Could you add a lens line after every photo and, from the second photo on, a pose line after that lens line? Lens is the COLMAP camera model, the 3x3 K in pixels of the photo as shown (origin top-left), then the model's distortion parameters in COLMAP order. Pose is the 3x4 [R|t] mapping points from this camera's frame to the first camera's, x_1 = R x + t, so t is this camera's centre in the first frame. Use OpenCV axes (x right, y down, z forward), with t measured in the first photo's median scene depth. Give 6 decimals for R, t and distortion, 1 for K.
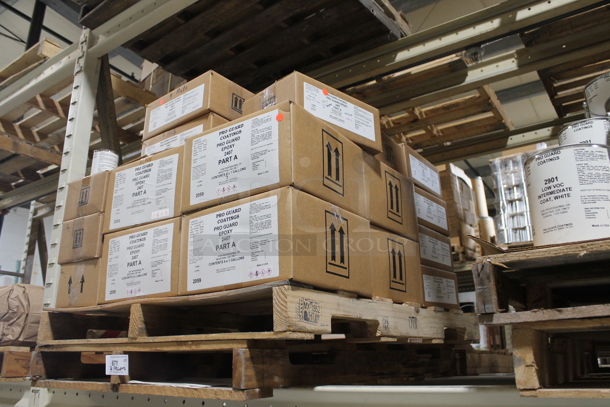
lens RADIAL K [[516.7, 0, 305.0], [0, 516.7, 203.5], [0, 0, 1]] dist [-0.166951, 0.149744]
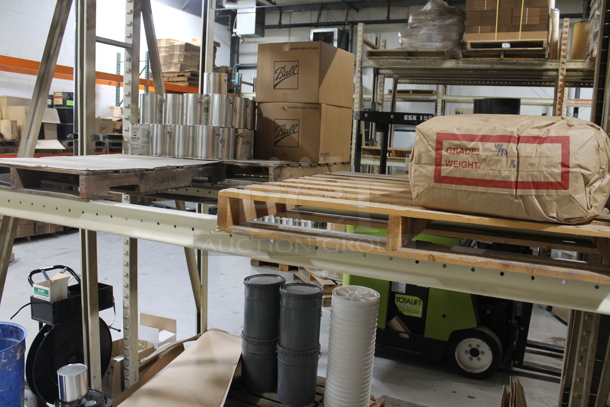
lens RADIAL K [[516.7, 0, 305.0], [0, 516.7, 203.5], [0, 0, 1]] dist [-0.166951, 0.149744]
pose [[0.984478, 0.025955, 0.173578, -1.550773], [-0.098624, 0.899898, 0.424801, 0.053261], [-0.145177, -0.435327, 0.888490, 0.750094]]
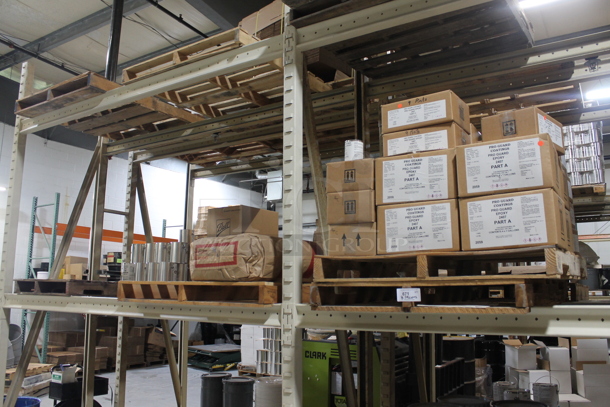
lens RADIAL K [[516.7, 0, 305.0], [0, 516.7, 203.5], [0, 0, 1]] dist [-0.166951, 0.149744]
pose [[0.999149, 0.017568, 0.037309, -0.758065], [-0.022603, 0.990018, 0.139117, -0.164704], [-0.034493, -0.139842, 0.989573, -0.496884]]
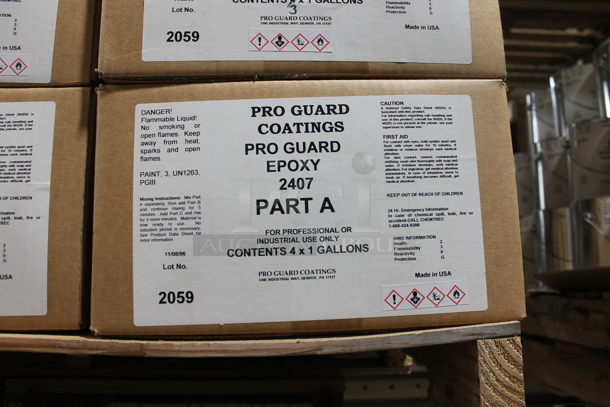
lens RADIAL K [[516.7, 0, 305.0], [0, 516.7, 203.5], [0, 0, 1]] dist [-0.166951, 0.149744]
pose [[0.792172, 0.084765, 0.604382, -0.323436], [-0.181503, 0.978221, 0.100703, 0.041089], [-0.582683, -0.189471, 0.790304, 0.654057]]
